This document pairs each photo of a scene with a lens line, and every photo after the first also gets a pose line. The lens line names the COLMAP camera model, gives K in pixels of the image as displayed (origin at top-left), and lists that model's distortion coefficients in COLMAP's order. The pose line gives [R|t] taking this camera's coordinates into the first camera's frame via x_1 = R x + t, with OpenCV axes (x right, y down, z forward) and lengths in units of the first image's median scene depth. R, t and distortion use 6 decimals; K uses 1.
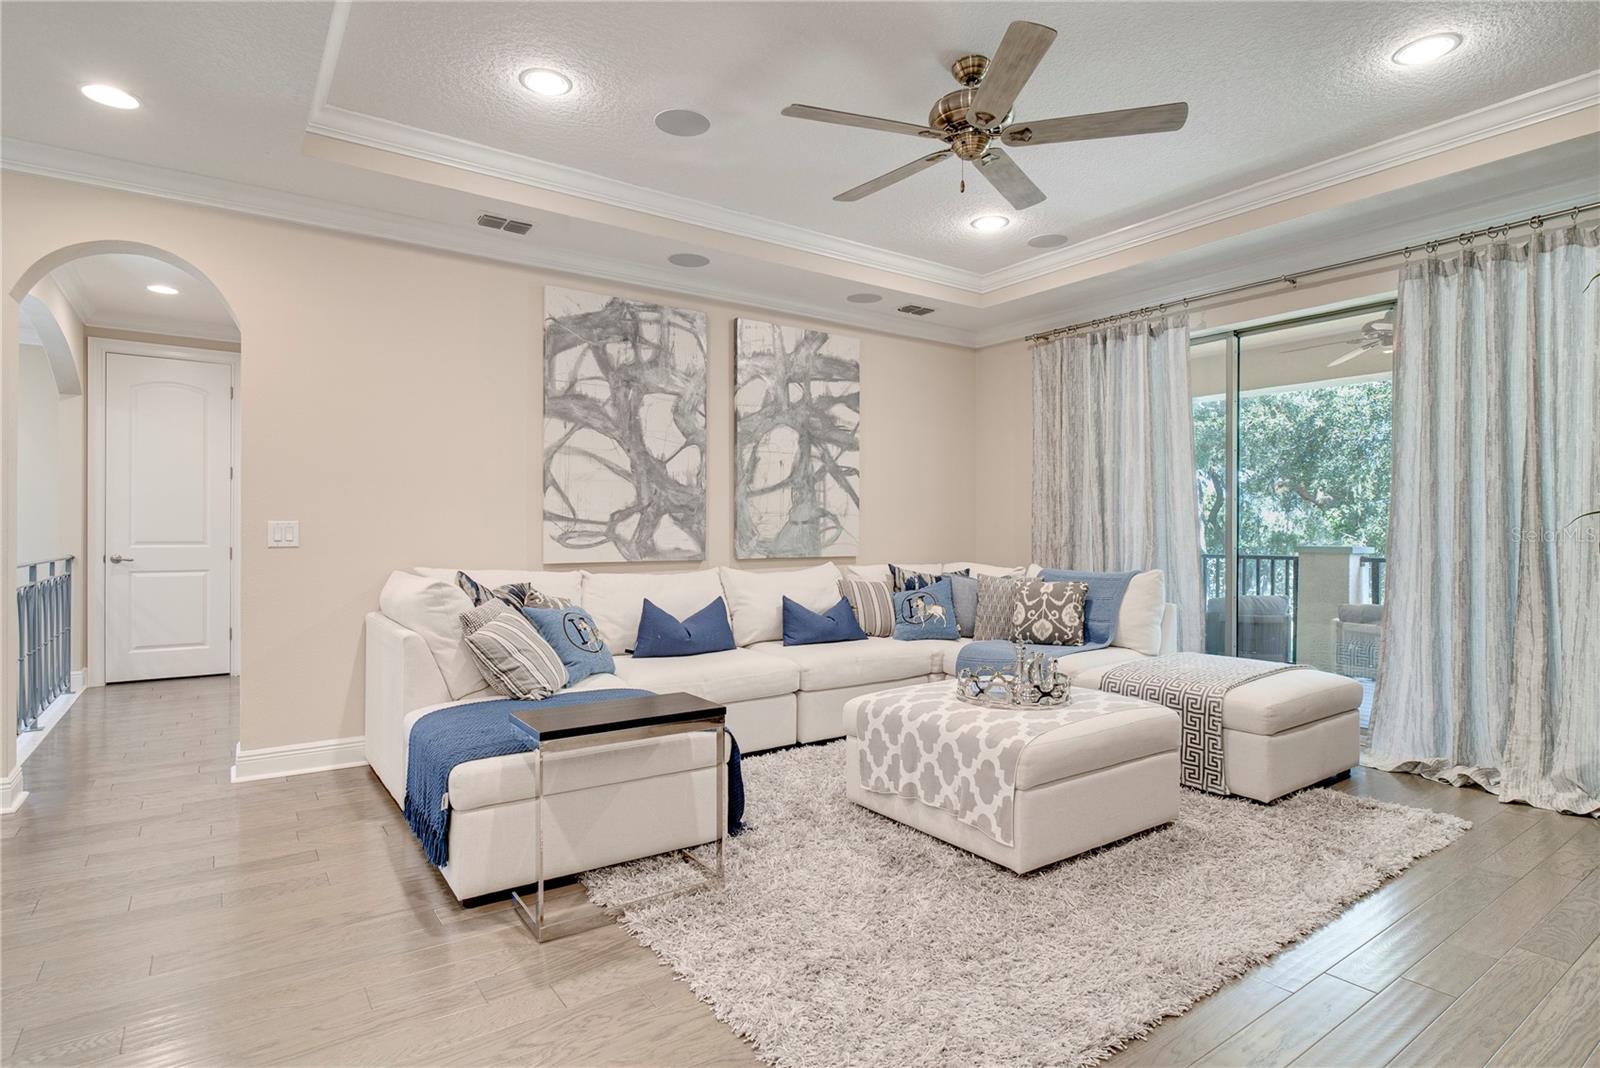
lens RADIAL K [[832.0, 0, 803.8], [0, 832.0, 534.0], [0, 0, 1]] dist [-0.005002, 0.000339]
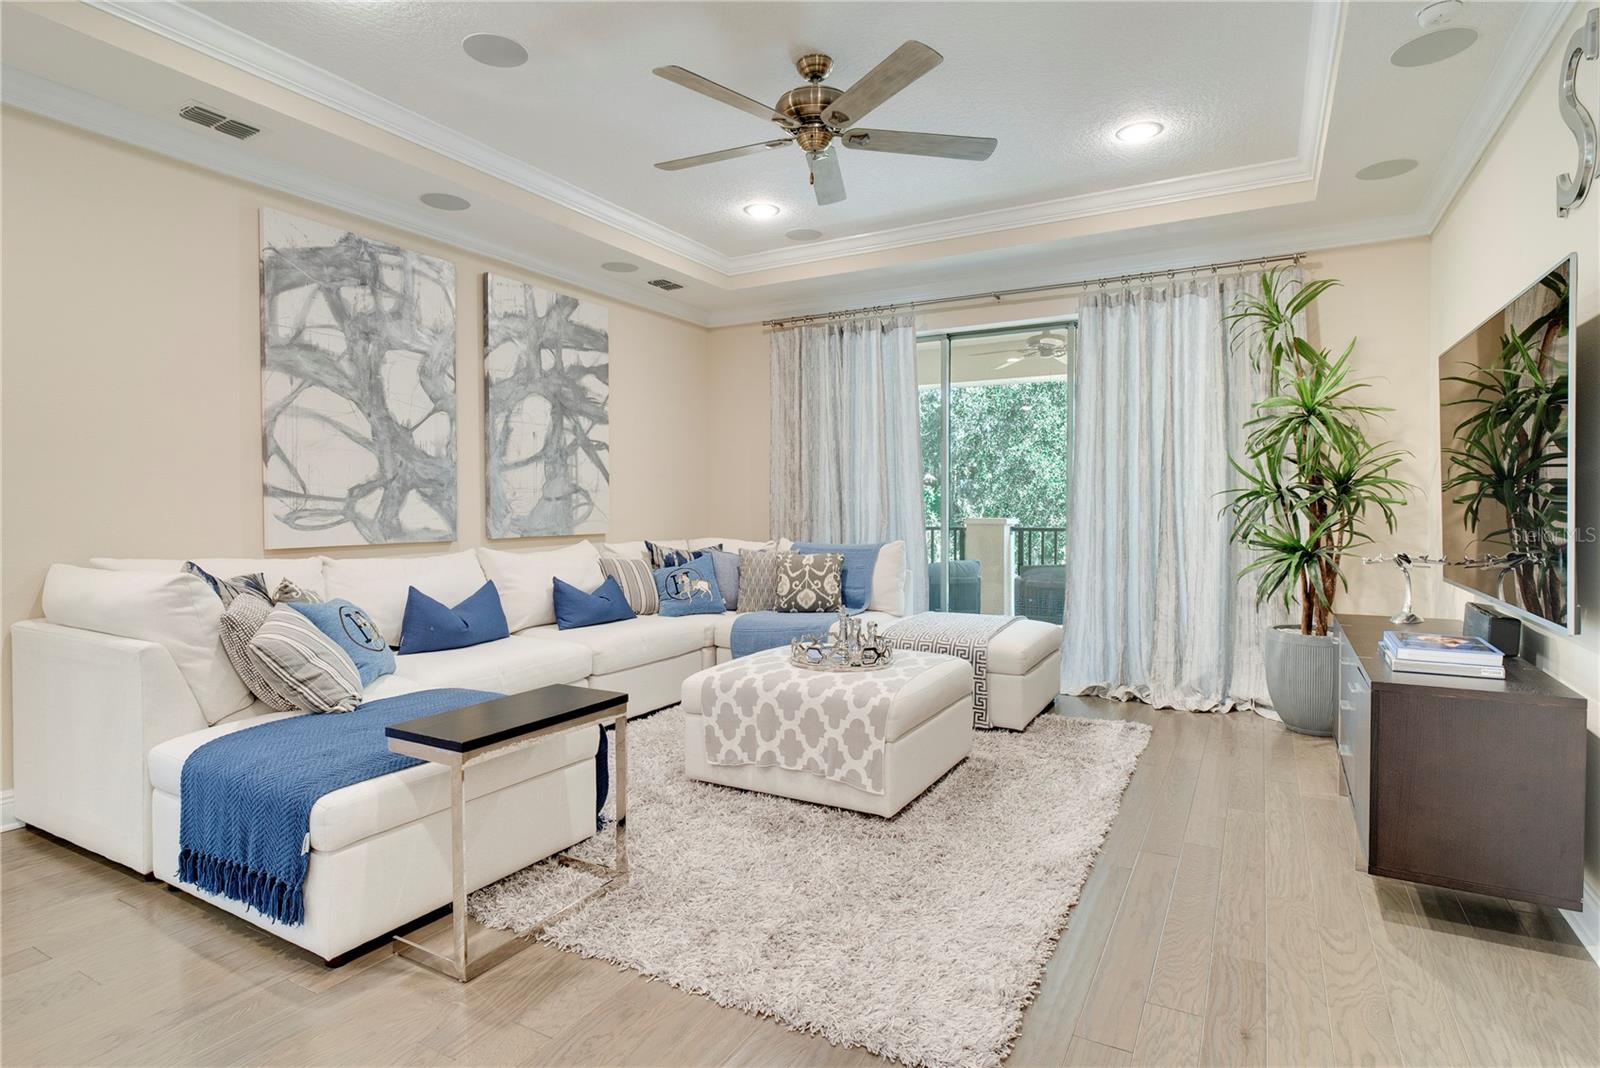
lens RADIAL K [[832.0, 0, 806.7], [0, 832.0, 525.4], [0, 0, 1]] dist [-0.005002, 0.000339]
pose [[0.901312, -0.013667, 0.432954, -0.213687], [0.005249, 0.999773, 0.020633, -0.002143], [-0.433138, -0.016324, 0.901180, 0.039425]]
